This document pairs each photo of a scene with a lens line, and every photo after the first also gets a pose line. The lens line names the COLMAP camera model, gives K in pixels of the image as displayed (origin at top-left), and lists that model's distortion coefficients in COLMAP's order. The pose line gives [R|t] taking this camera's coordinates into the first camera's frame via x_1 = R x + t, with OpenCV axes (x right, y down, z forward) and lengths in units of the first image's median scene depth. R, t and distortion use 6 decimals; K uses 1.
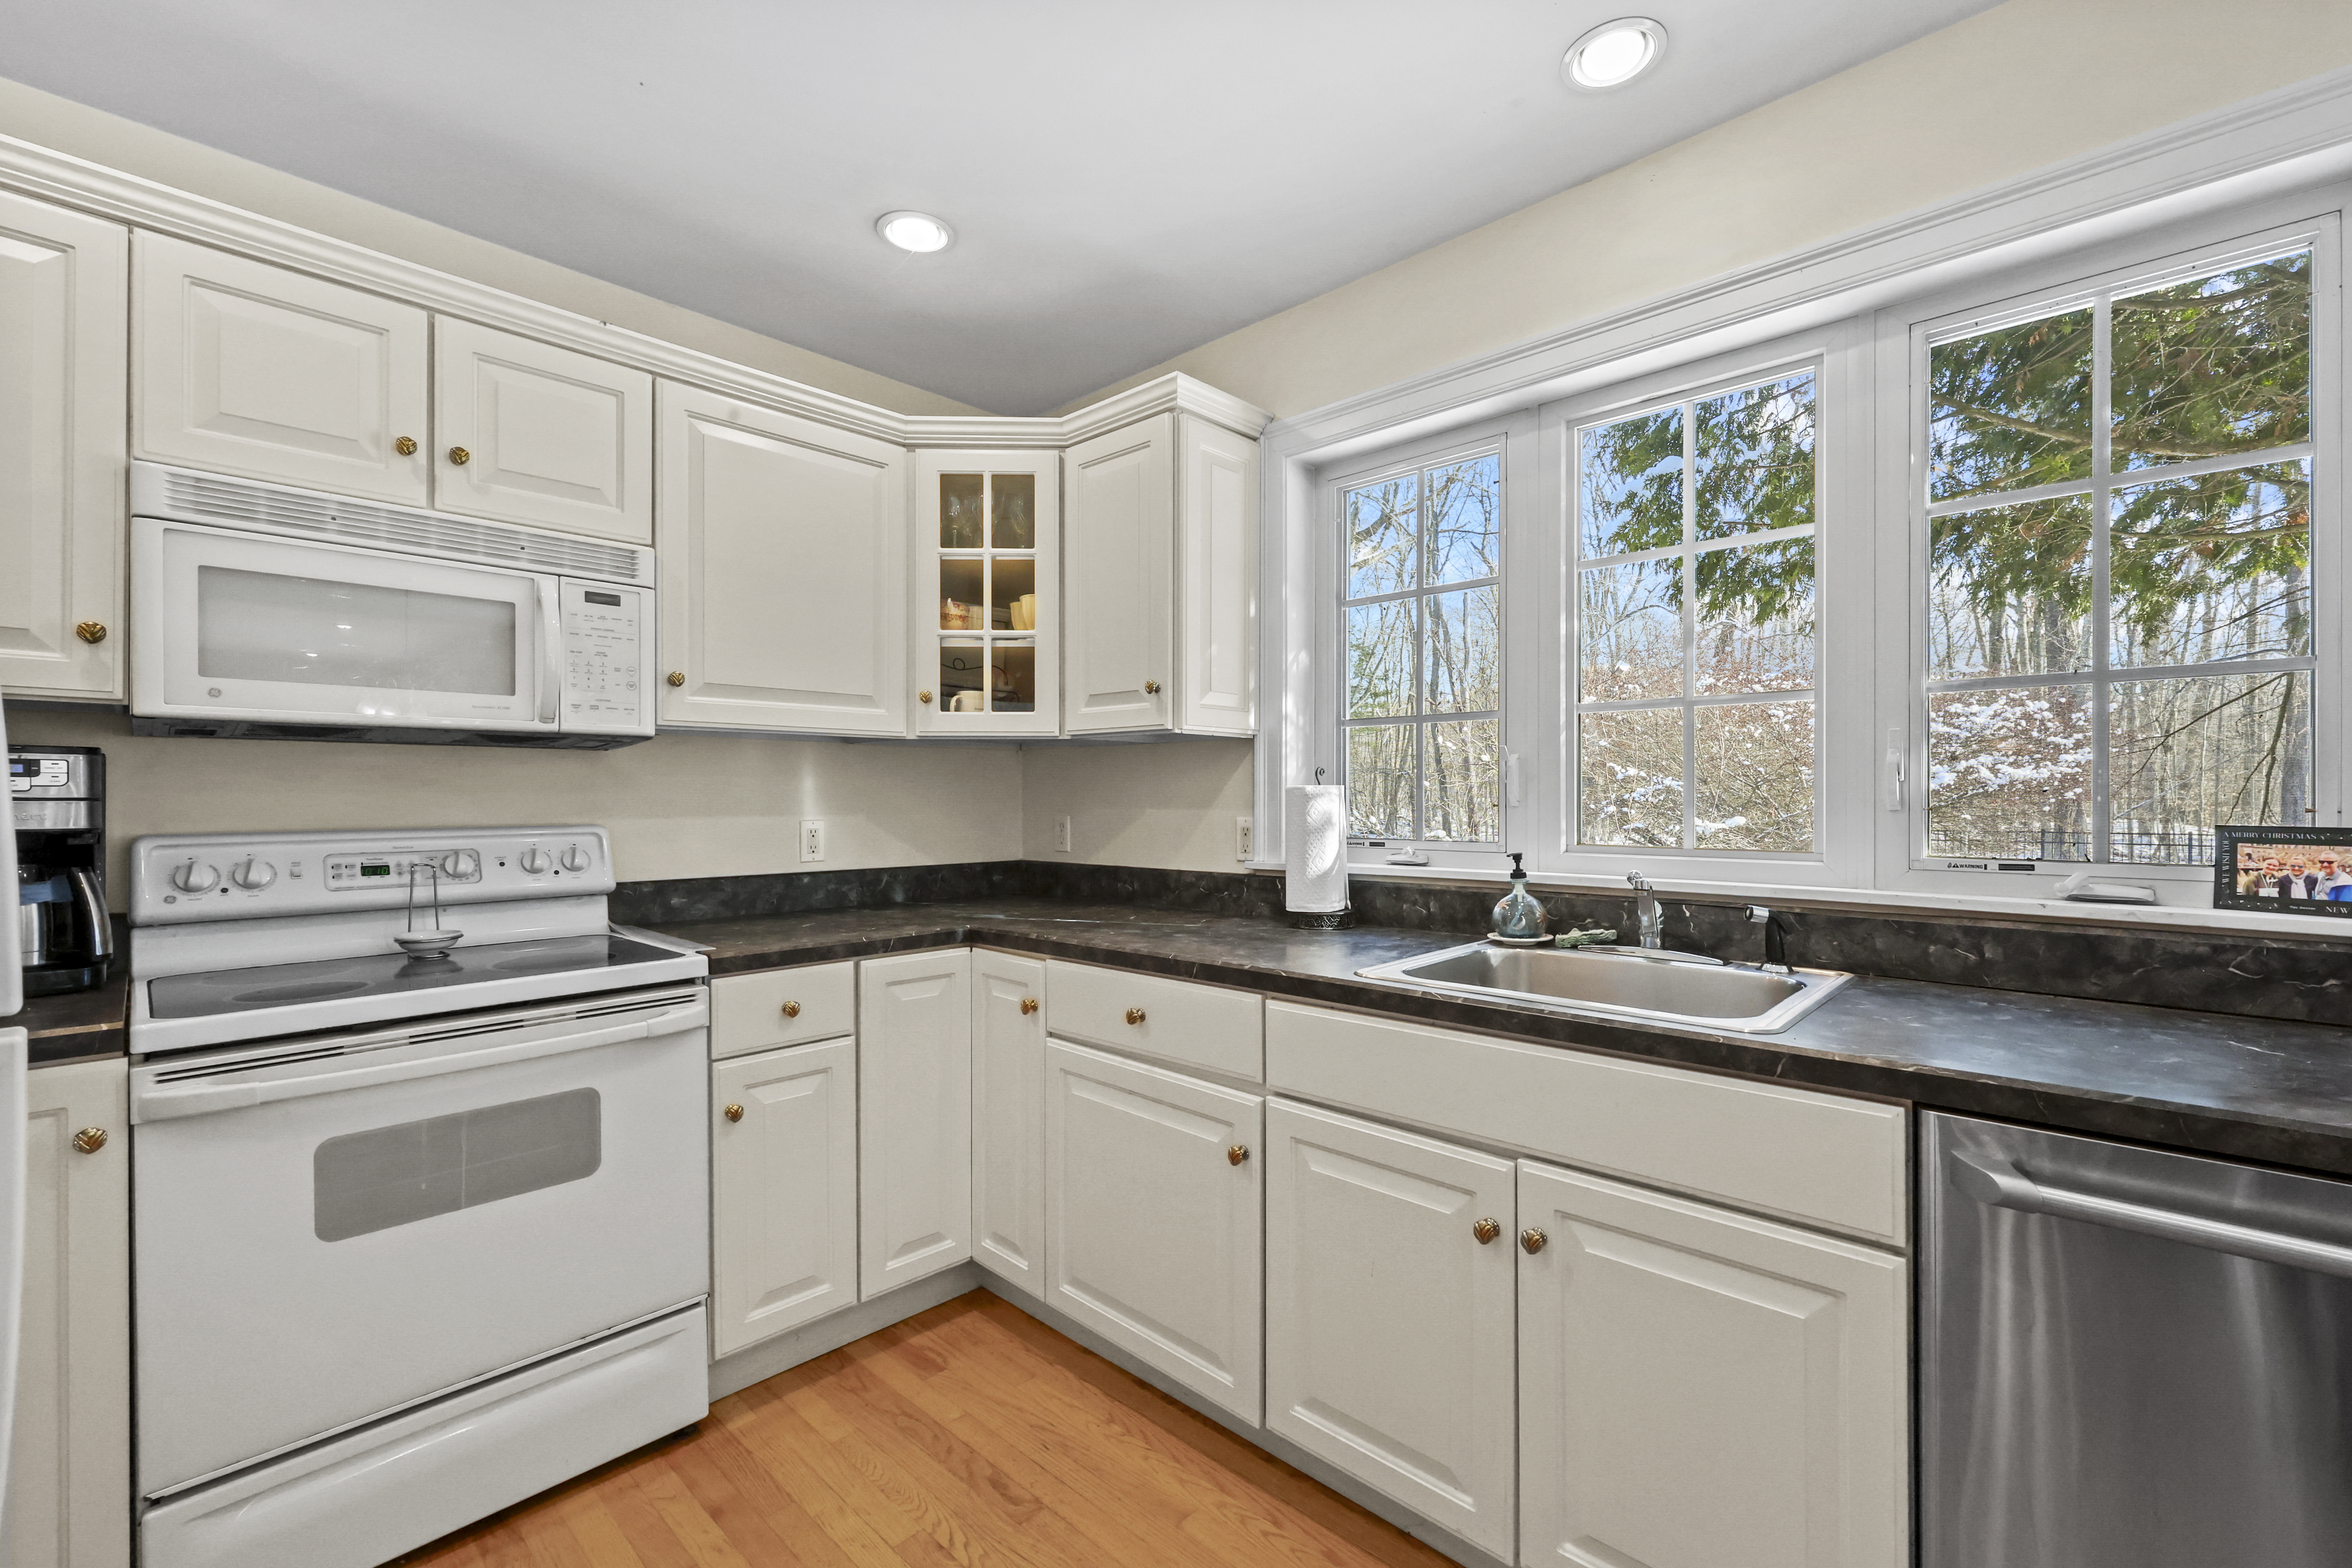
lens RADIAL K [[981.6, 0, 1175.7], [0, 981.6, 790.1], [0, 0, 1]] dist [0.003102, -0.000478]
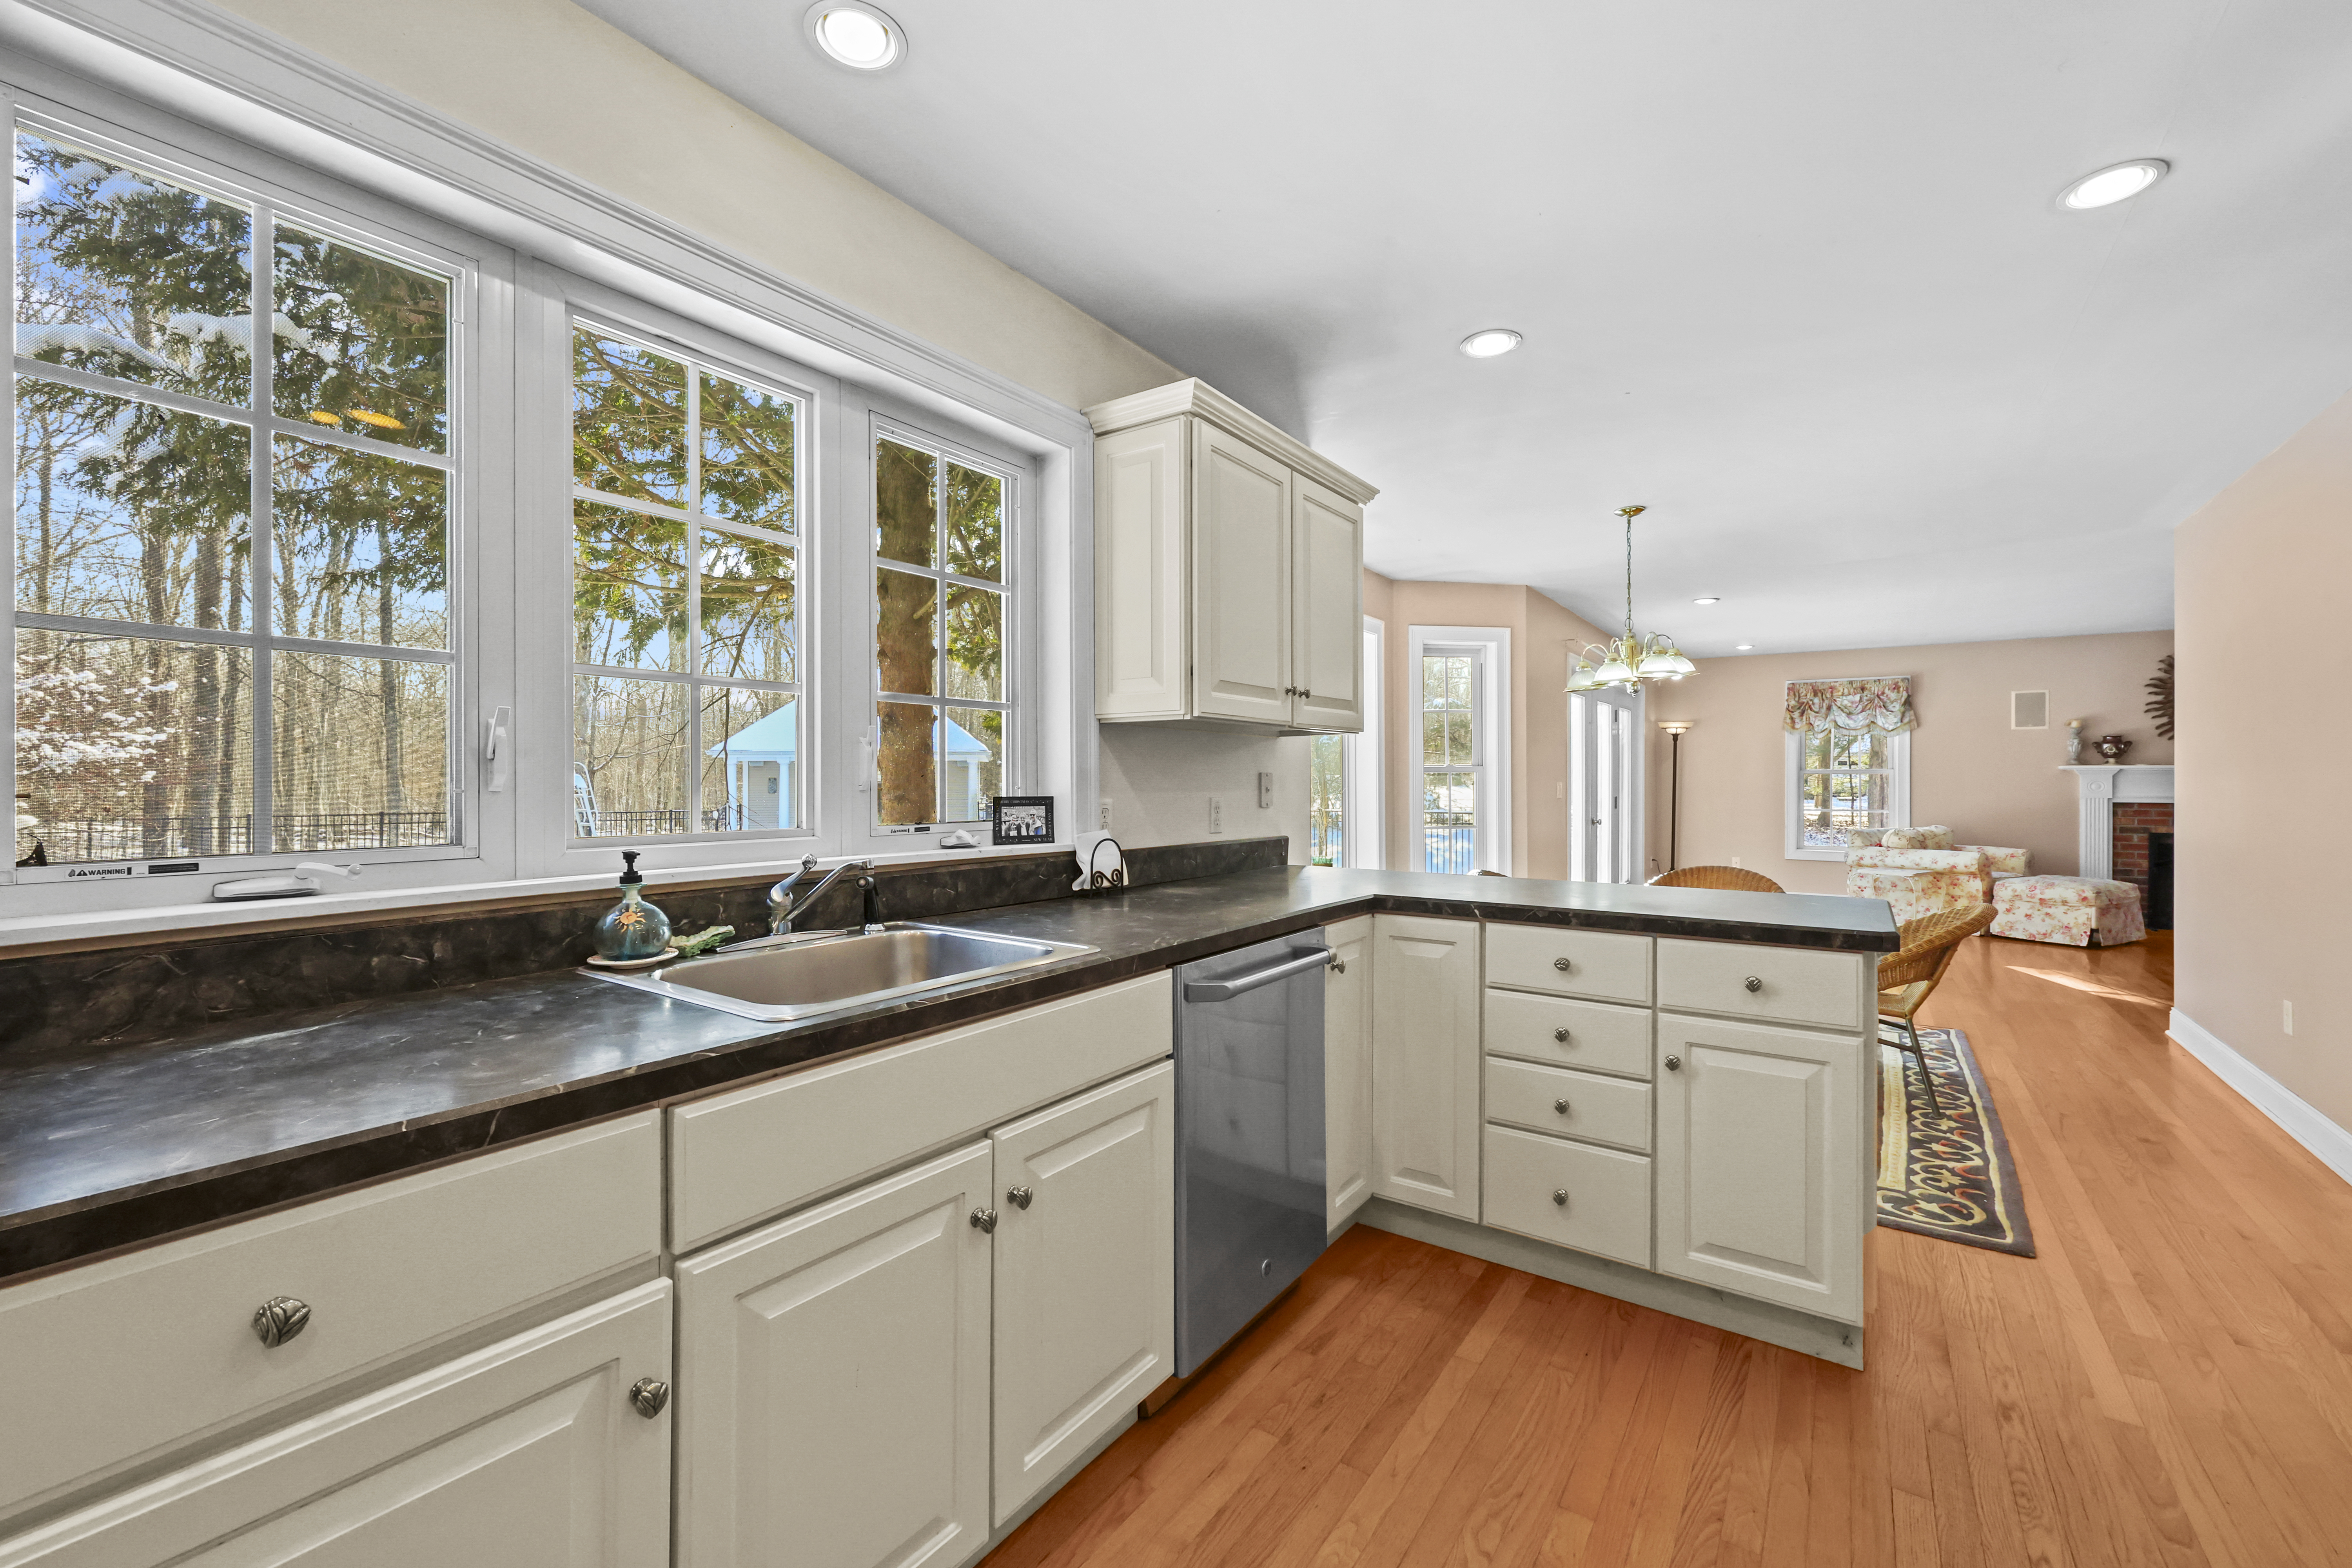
lens RADIAL K [[981.6, 0, 1160.4], [0, 981.6, 781.8], [0, 0, 1]] dist [0.003102, -0.000478]
pose [[-0.140405, 0.005008, 0.990081, -0.560995], [-0.000135, 0.999987, -0.005077, 0.015623], [-0.990094, -0.000846, -0.140403, 0.804896]]
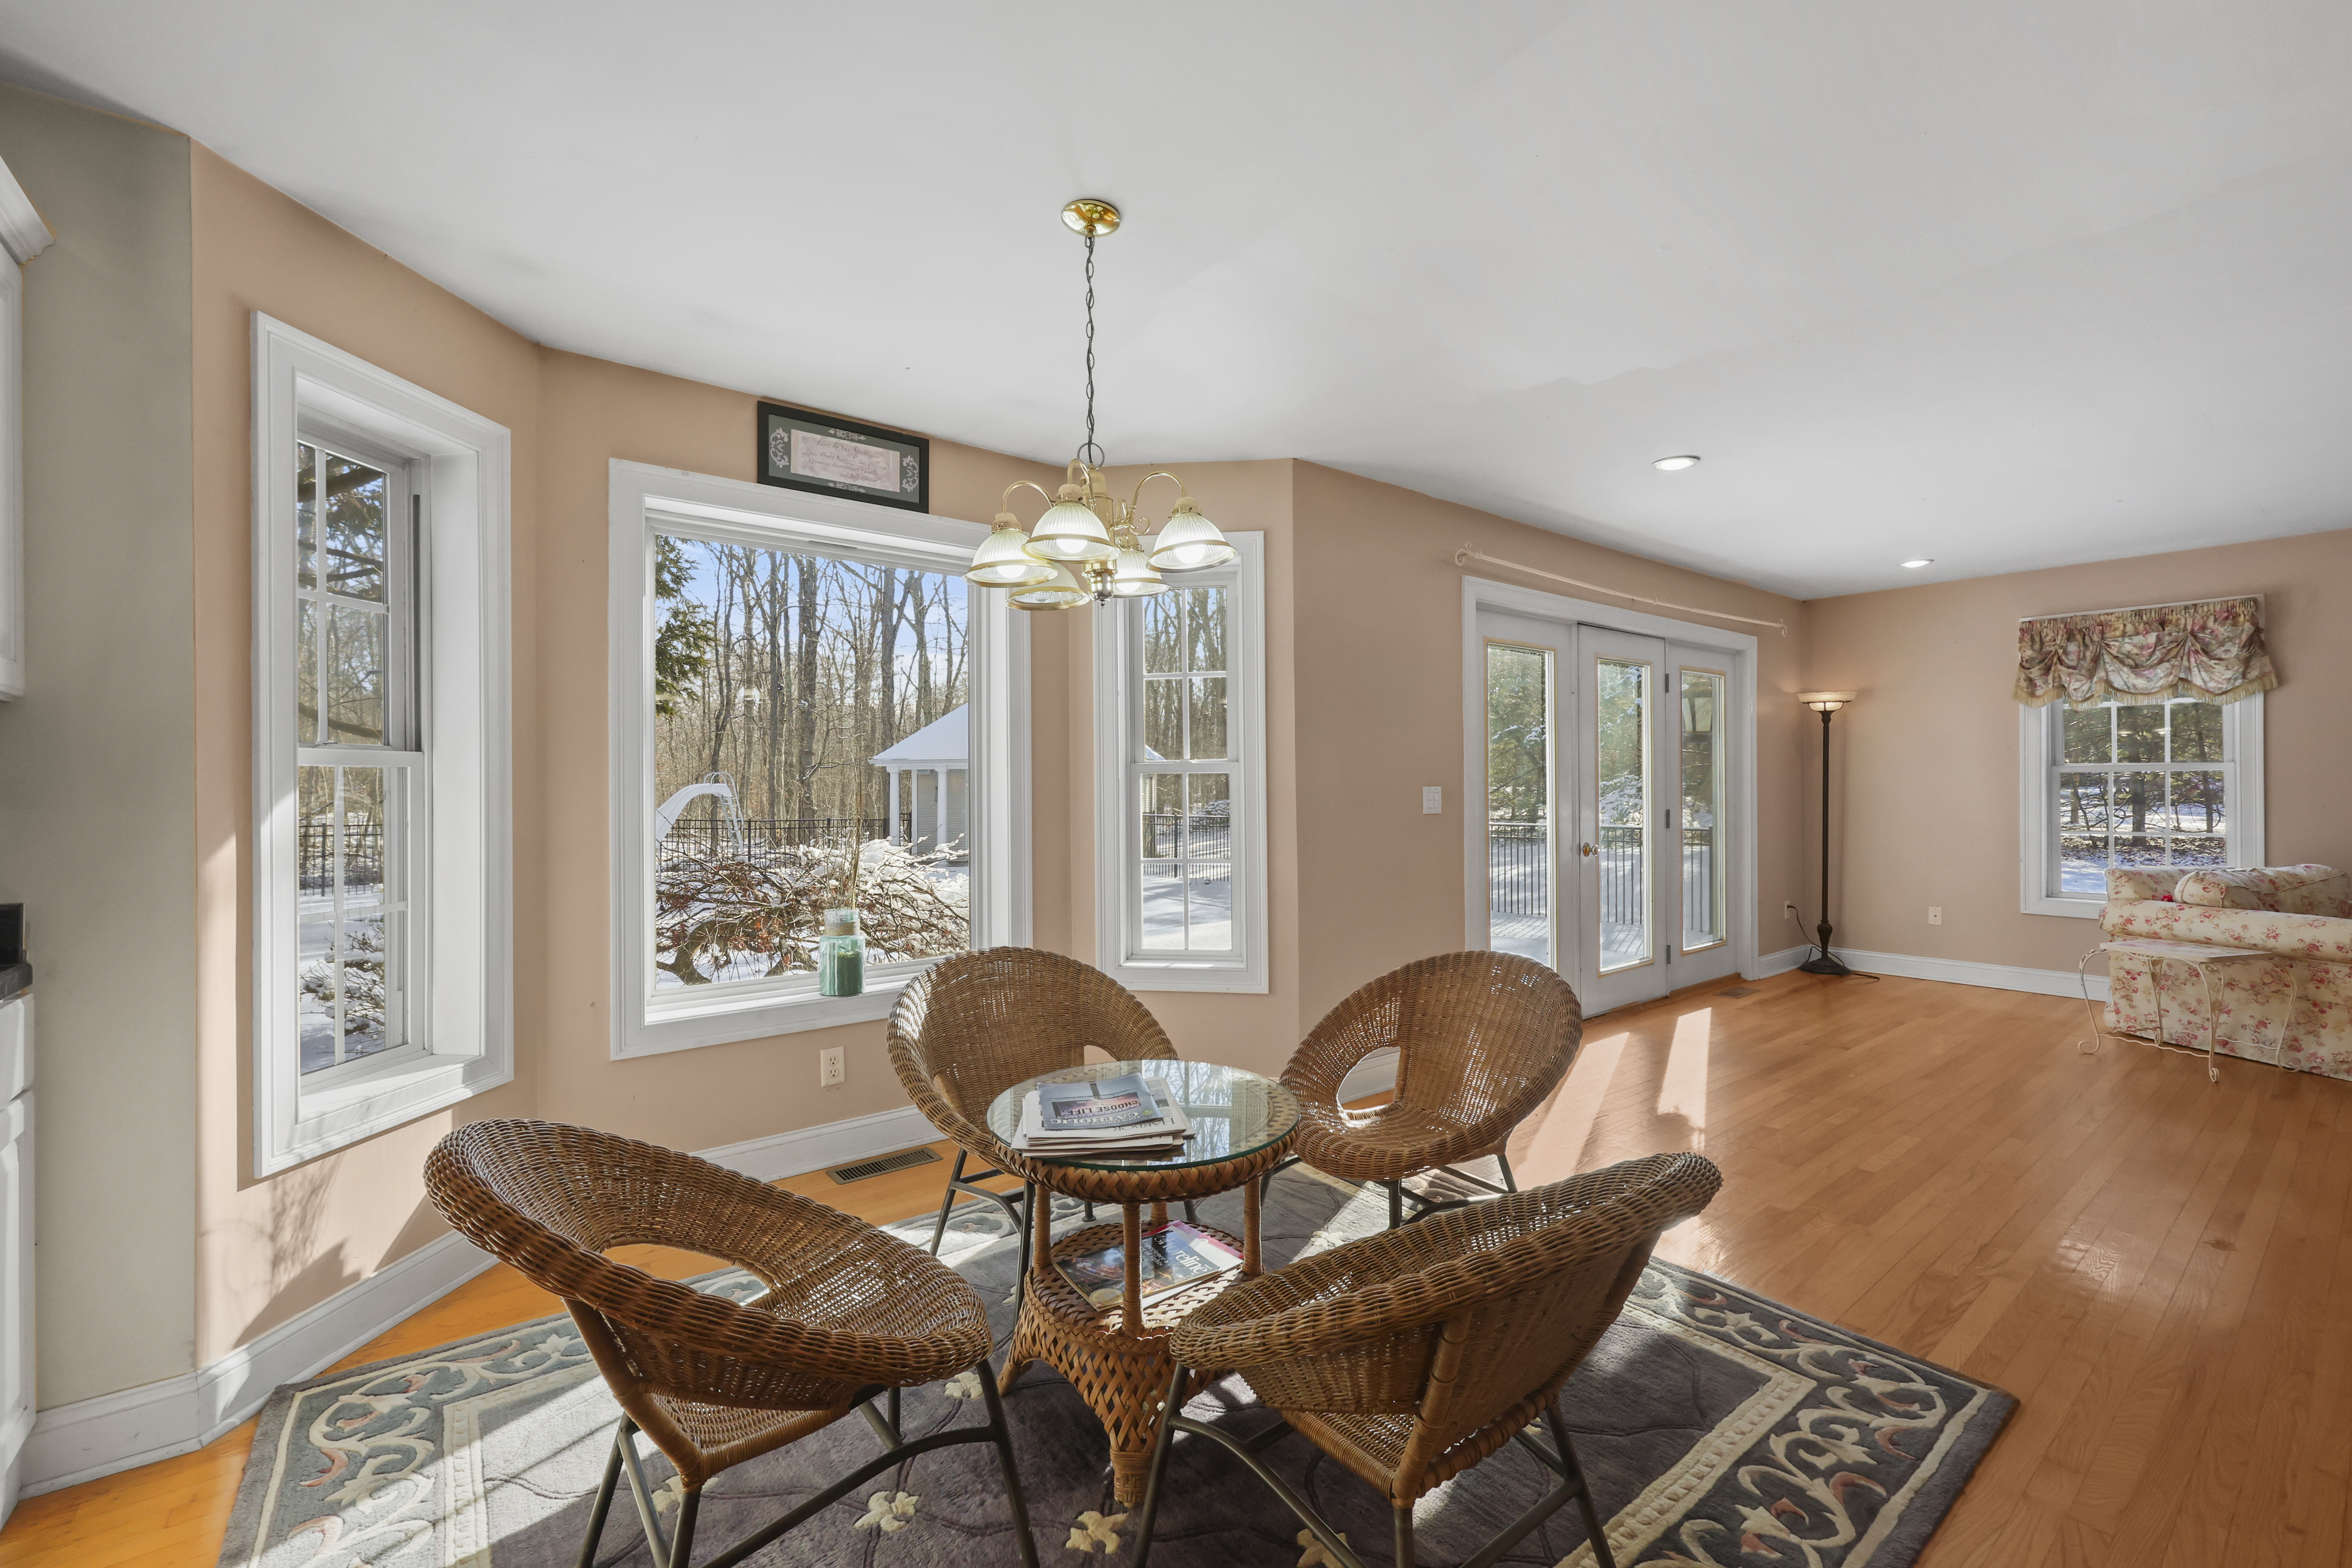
lens RADIAL K [[981.6, 0, 1176.5], [0, 981.6, 782.2], [0, 0, 1]] dist [0.003102, -0.000478]
pose [[0.152857, 0.011803, 0.988178, -0.429094], [0.002190, 0.999922, -0.012282, 0.015359], [-0.988246, 0.004042, 0.152819, 0.597794]]
